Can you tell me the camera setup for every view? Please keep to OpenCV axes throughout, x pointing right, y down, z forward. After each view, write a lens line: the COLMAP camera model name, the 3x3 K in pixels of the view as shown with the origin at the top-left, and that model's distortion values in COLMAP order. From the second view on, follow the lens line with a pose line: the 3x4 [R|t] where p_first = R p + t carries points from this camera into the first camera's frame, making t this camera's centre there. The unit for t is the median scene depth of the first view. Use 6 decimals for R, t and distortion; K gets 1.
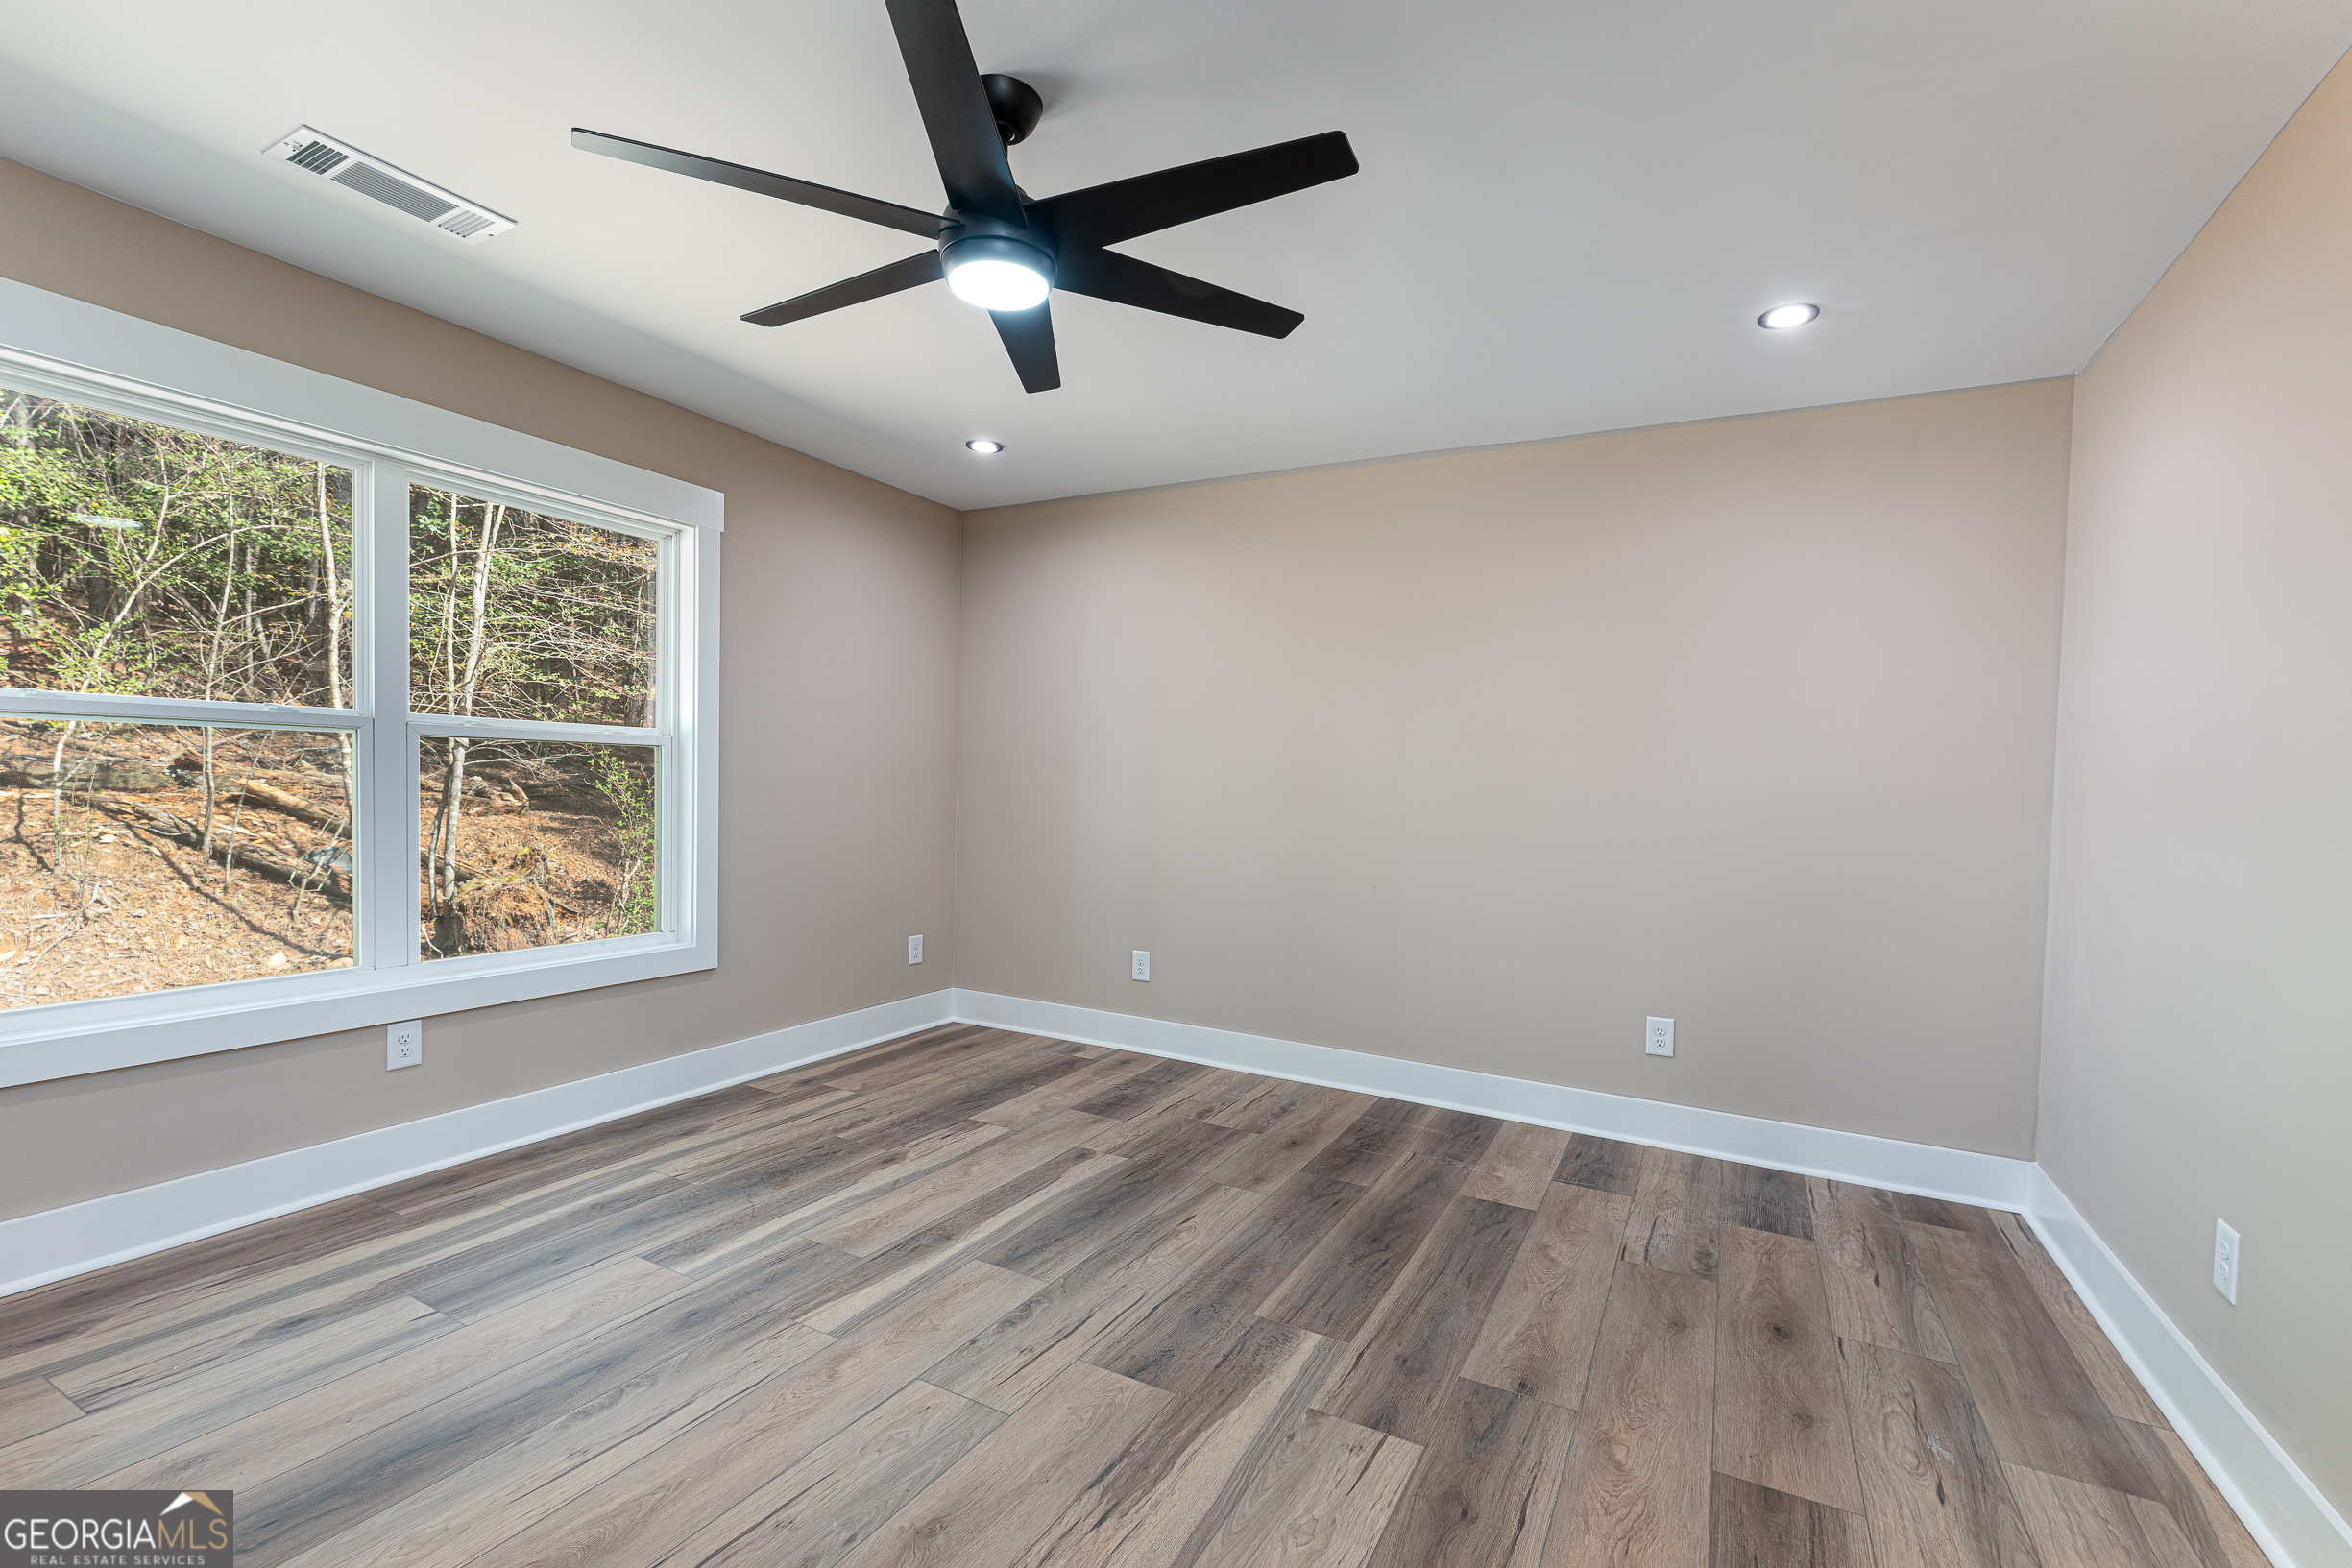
lens RADIAL K [[951.2, 0, 1175.8], [0, 951.2, 787.6], [0, 0, 1]] dist [-0.009841, 0.002847]
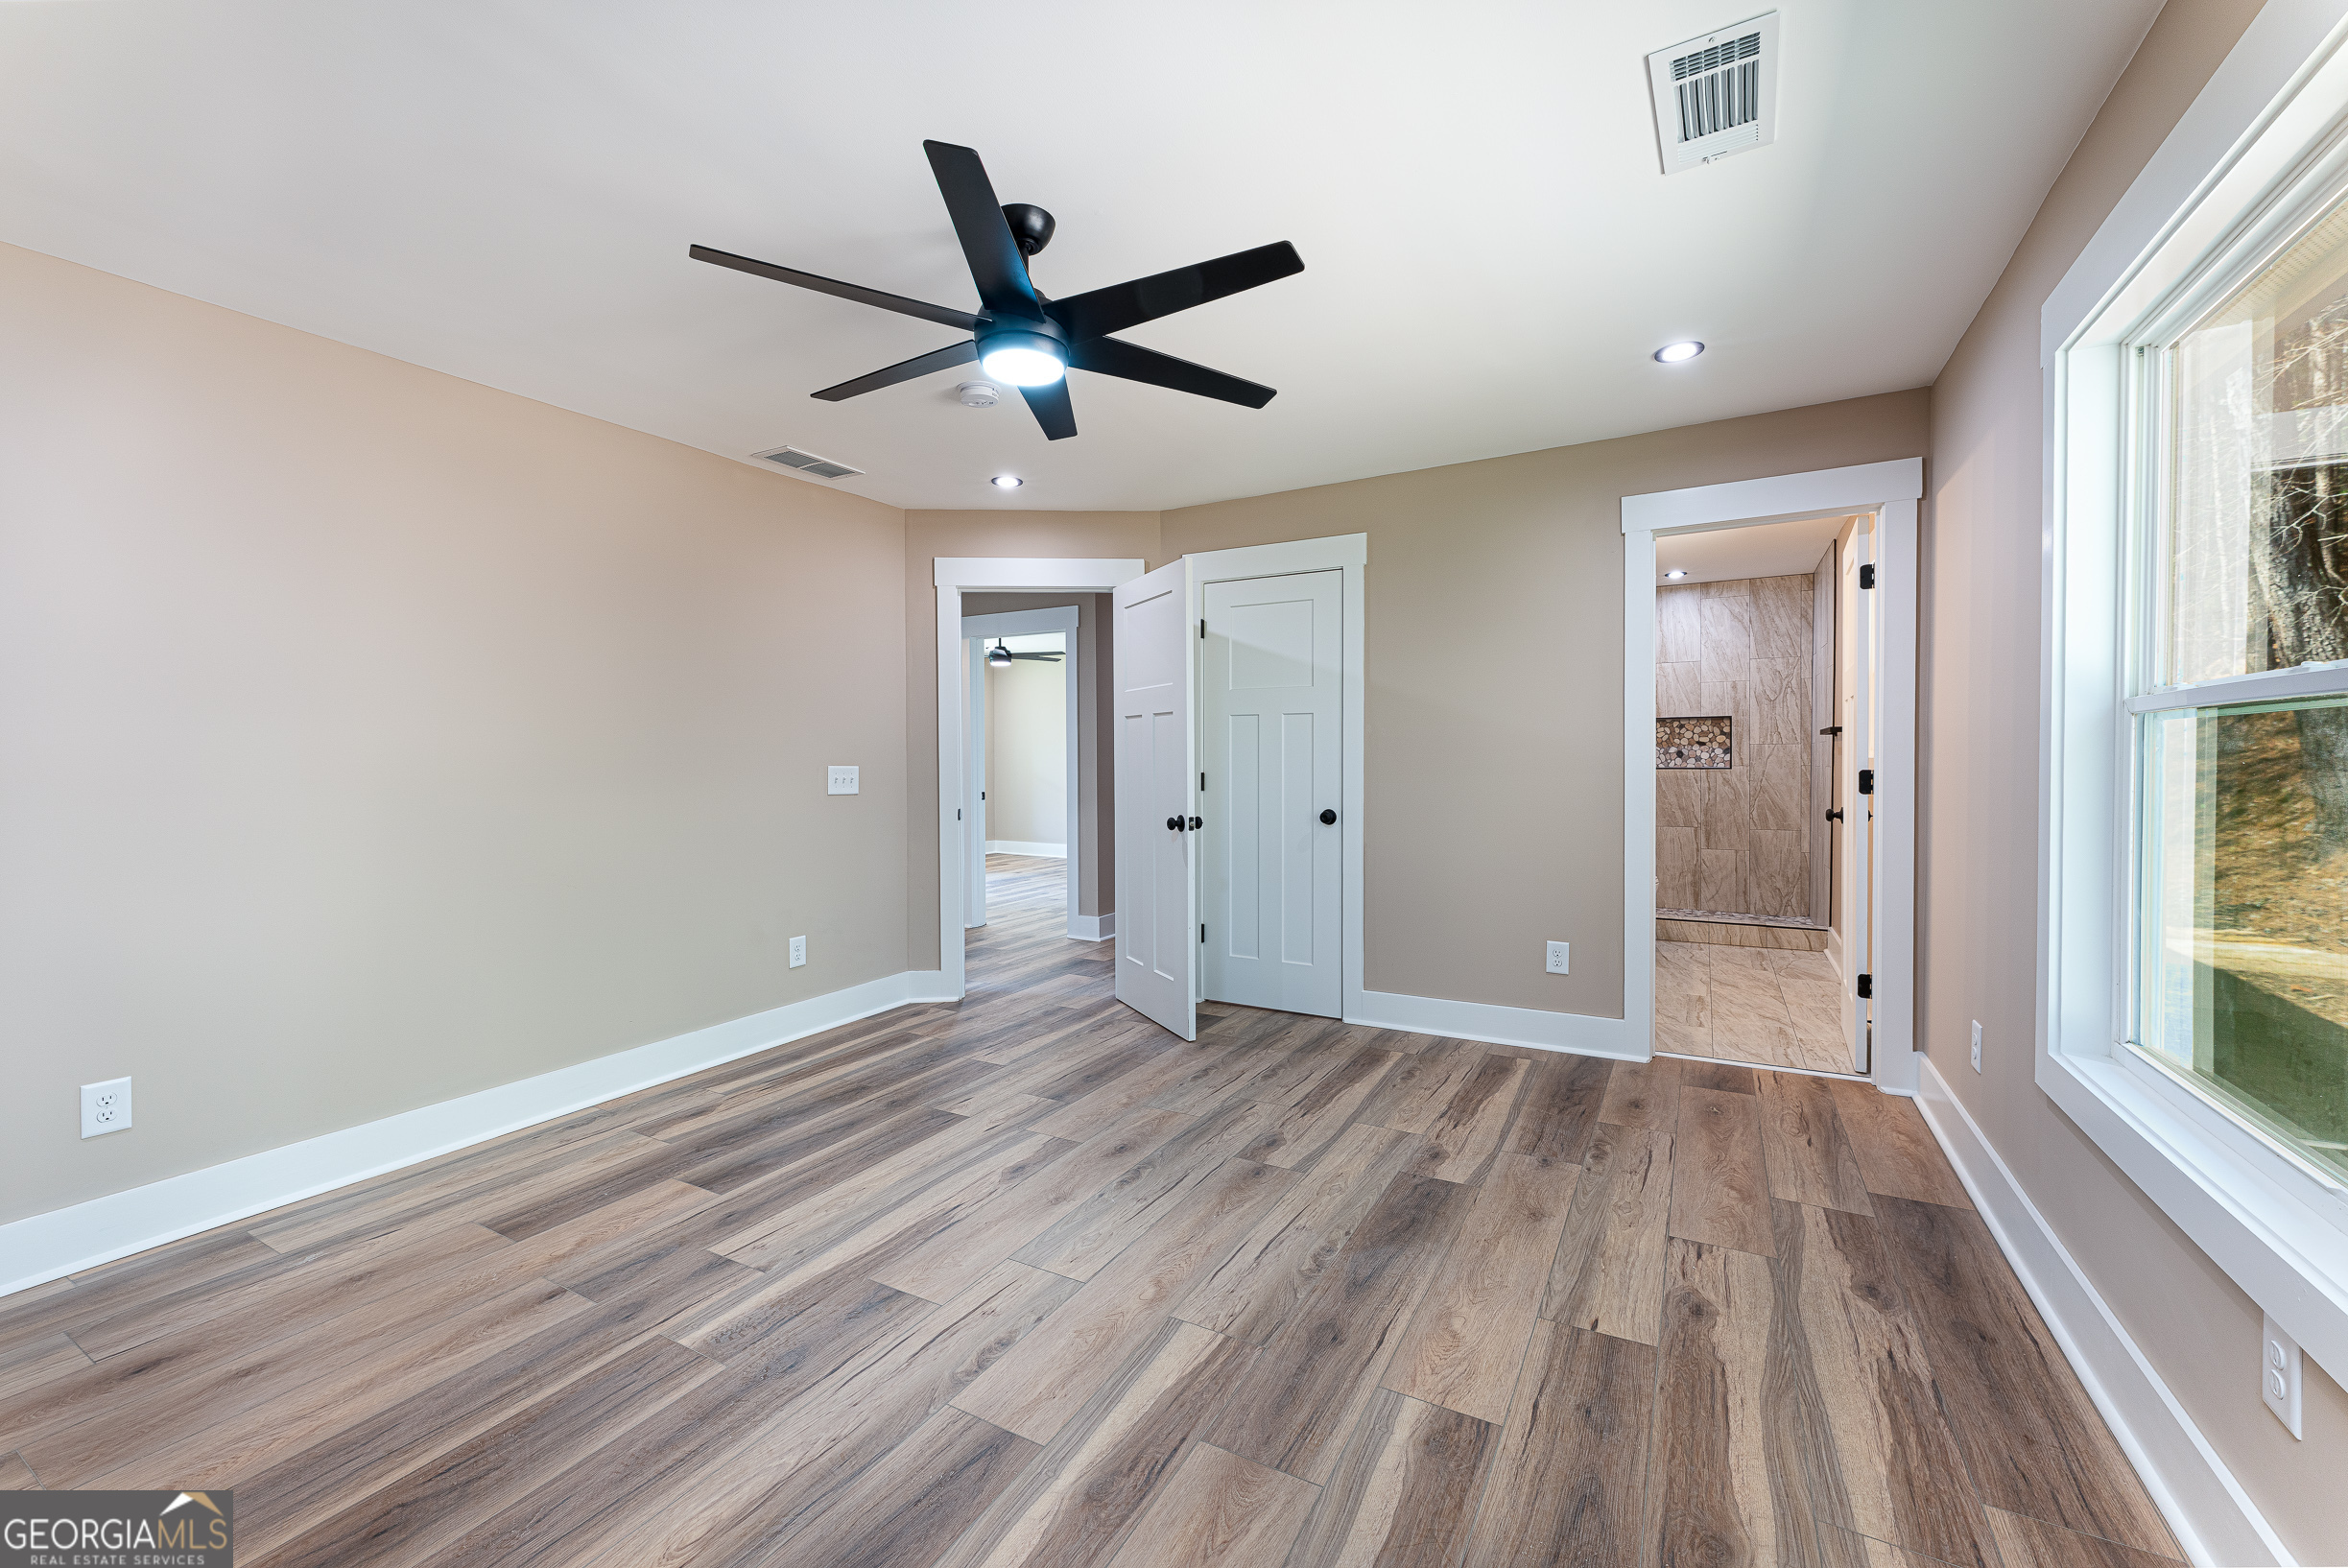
lens RADIAL K [[949.7, 0, 1171.6], [0, 949.7, 776.5], [0, 0, 1]] dist [-0.009841, 0.002847]
pose [[-0.999127, -0.021834, 0.035618, -0.365231], [-0.020808, 0.999366, 0.028904, -0.029769], [-0.036227, 0.028137, -0.998947, 1.922529]]
